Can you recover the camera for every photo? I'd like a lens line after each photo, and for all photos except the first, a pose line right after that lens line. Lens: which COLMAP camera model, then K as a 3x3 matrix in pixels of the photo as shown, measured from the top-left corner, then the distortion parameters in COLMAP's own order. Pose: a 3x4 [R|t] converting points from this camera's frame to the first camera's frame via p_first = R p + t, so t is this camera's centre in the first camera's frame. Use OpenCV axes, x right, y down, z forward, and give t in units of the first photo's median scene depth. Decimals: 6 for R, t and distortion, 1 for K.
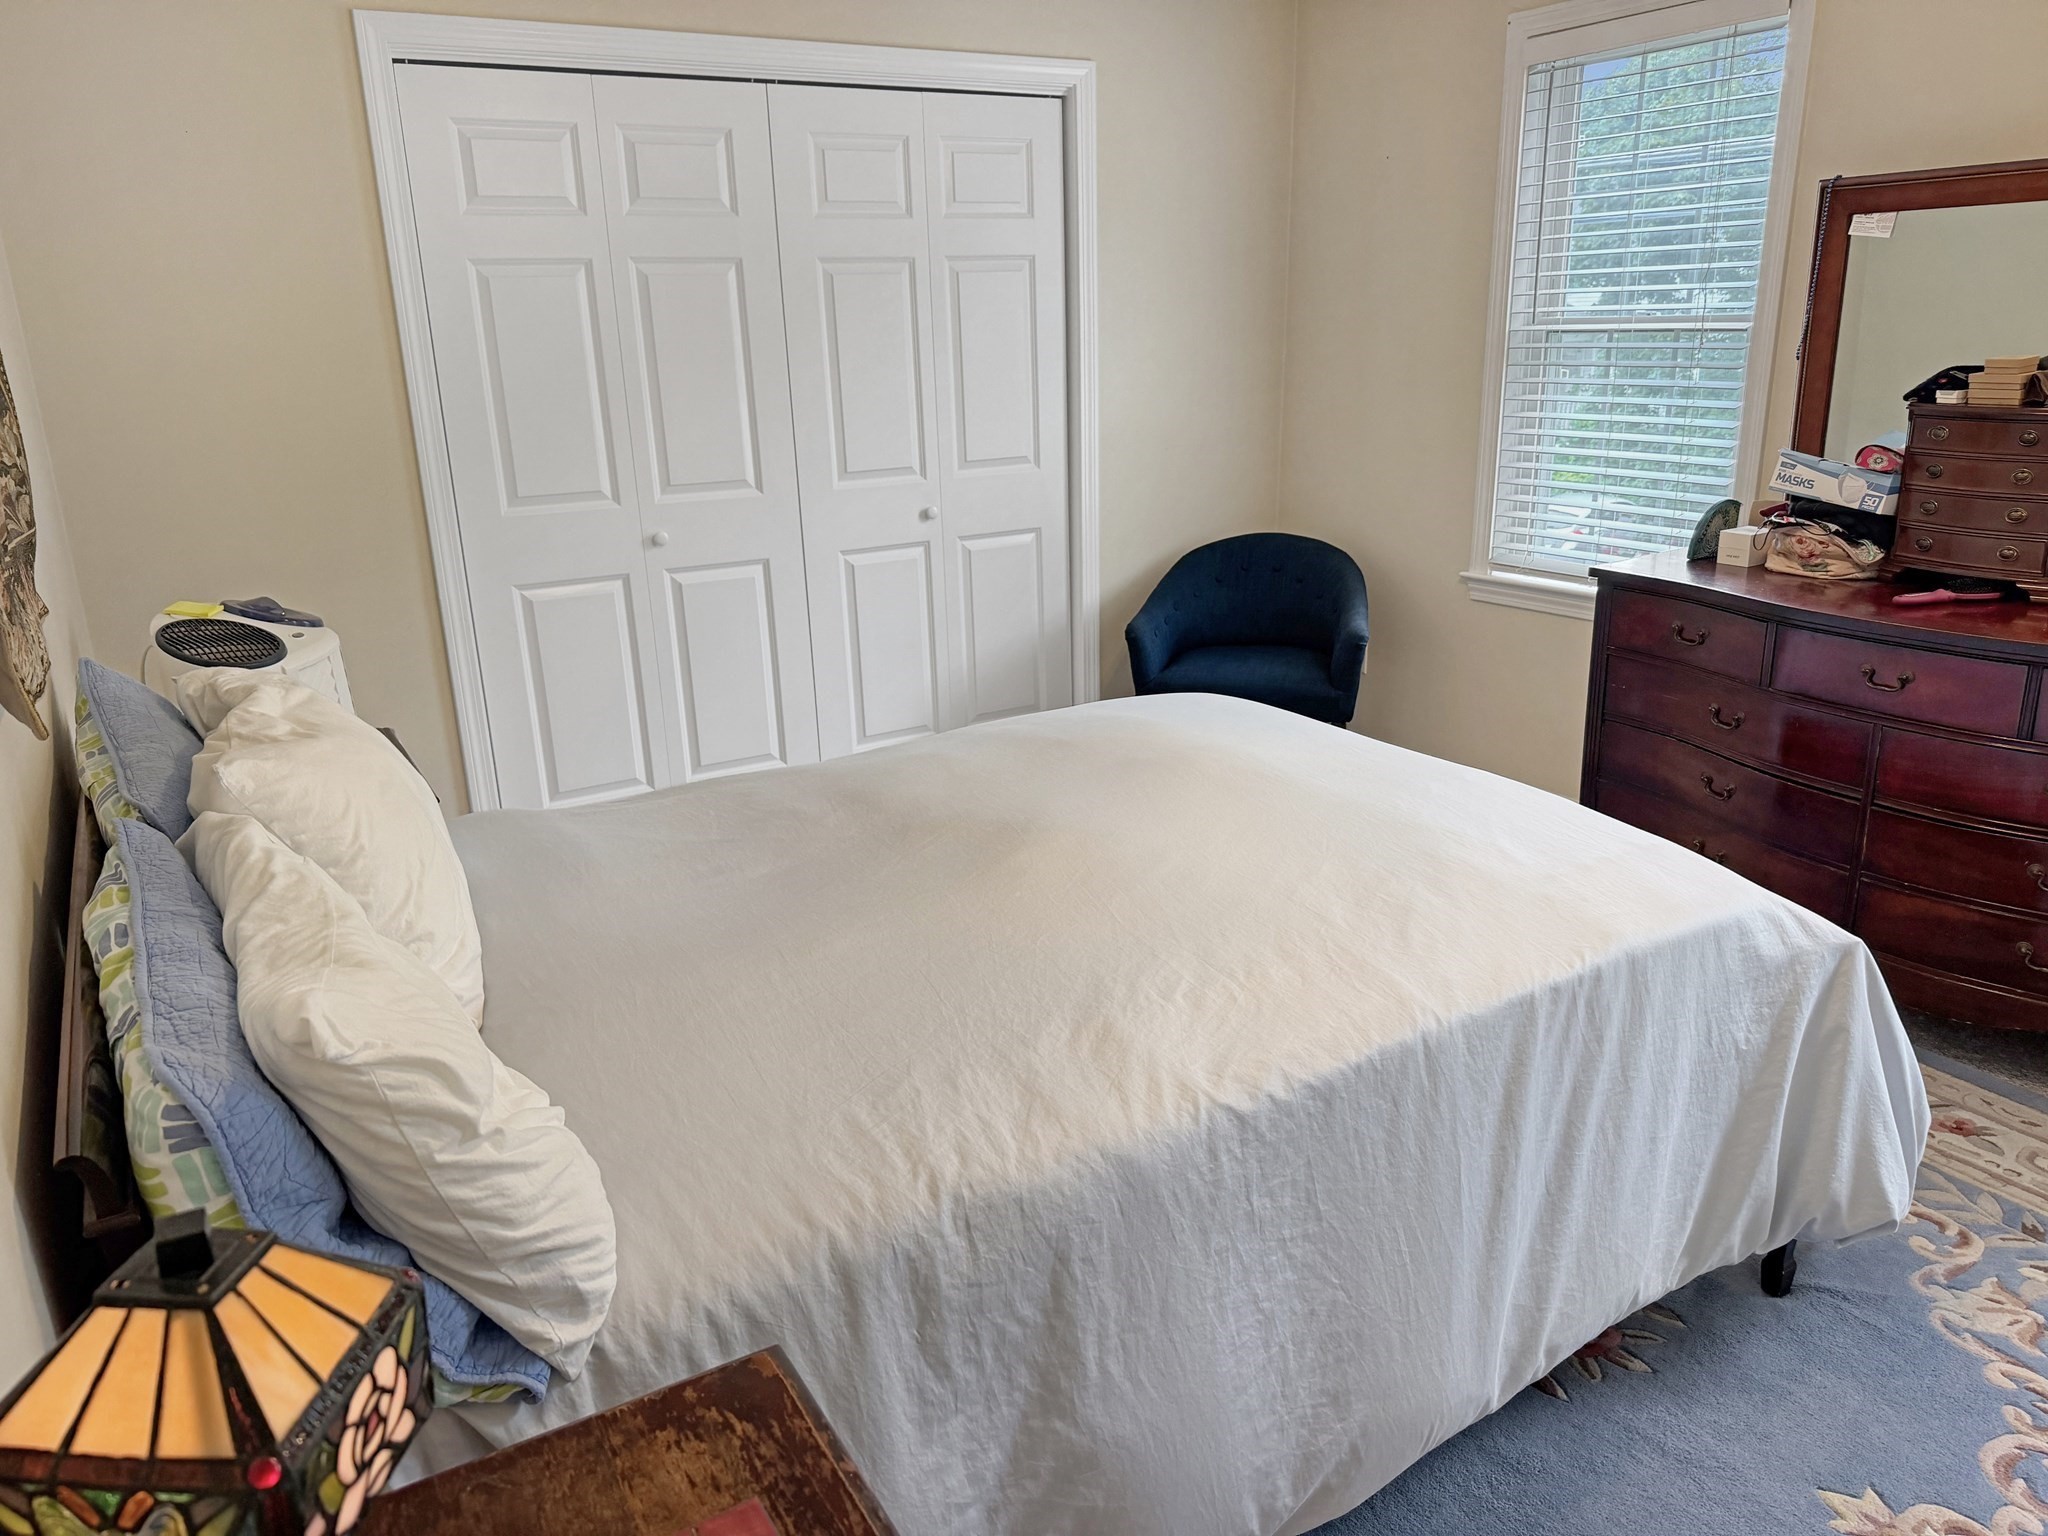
lens RADIAL K [[1536.6, 0, 1052.6], [0, 1536.6, 761.8], [0, 0, 1]] dist [-0.035560, 0.040170]
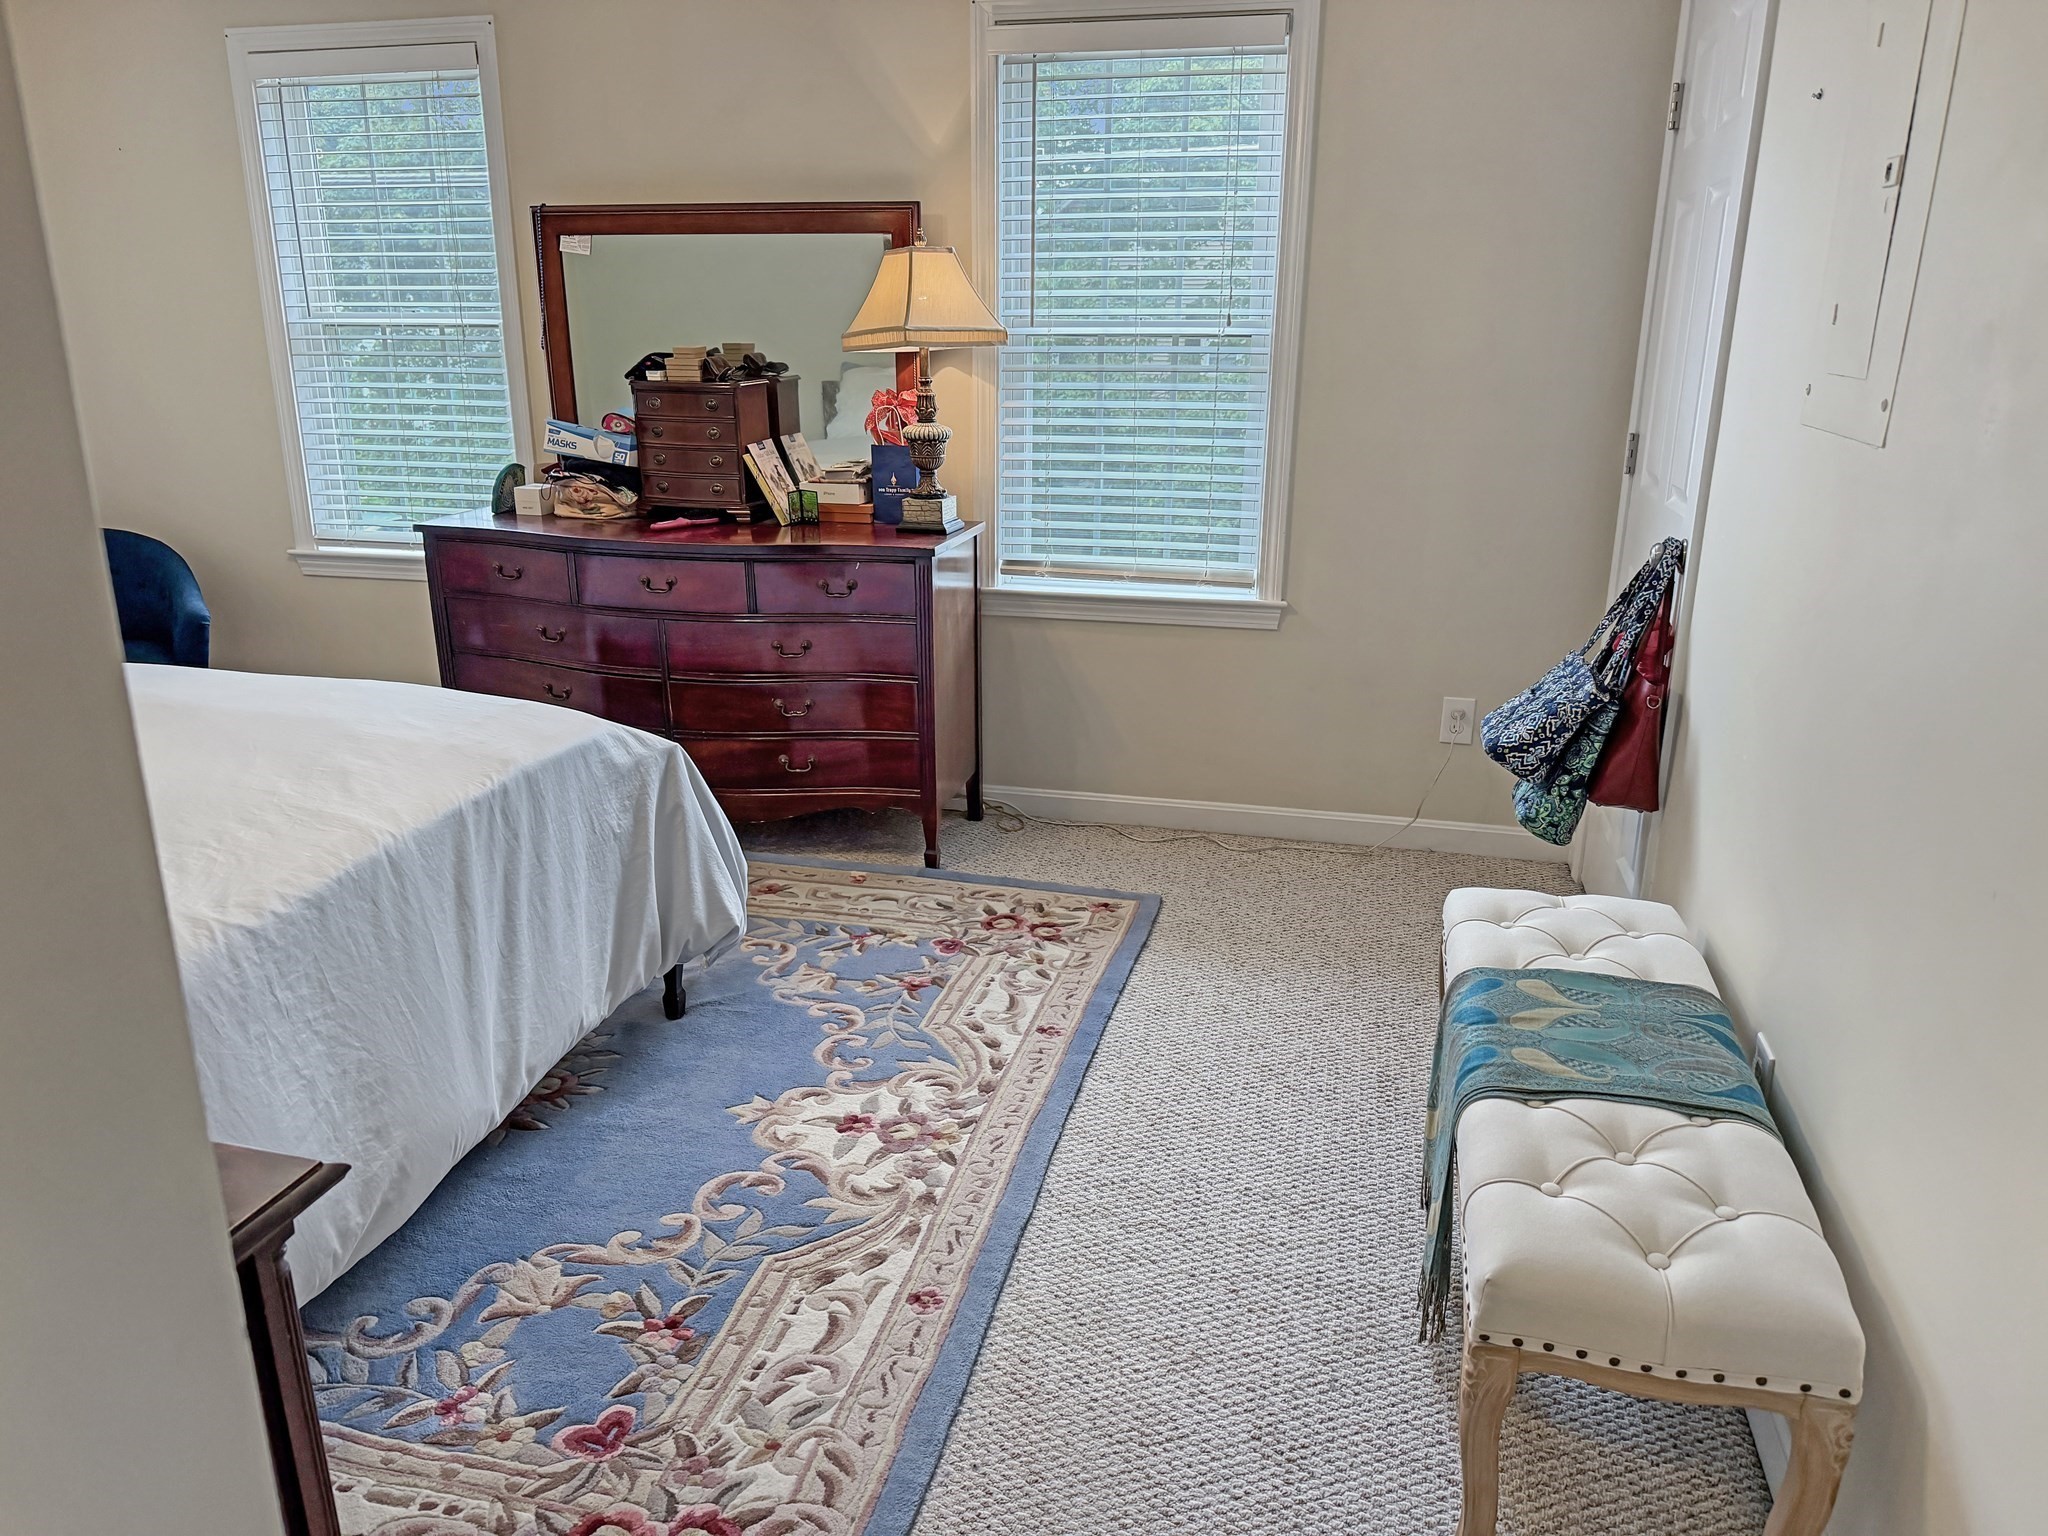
lens RADIAL K [[1426.4, 0, 1024.0], [0, 1426.4, 768.0], [0, 0, 1]] dist [0.150403, -0.204449]
pose [[0.727672, -0.187232, 0.659877, -0.126674], [0.186231, 0.979817, 0.072648, 0.092473], [-0.660160, 0.070026, 0.747853, -0.220718]]
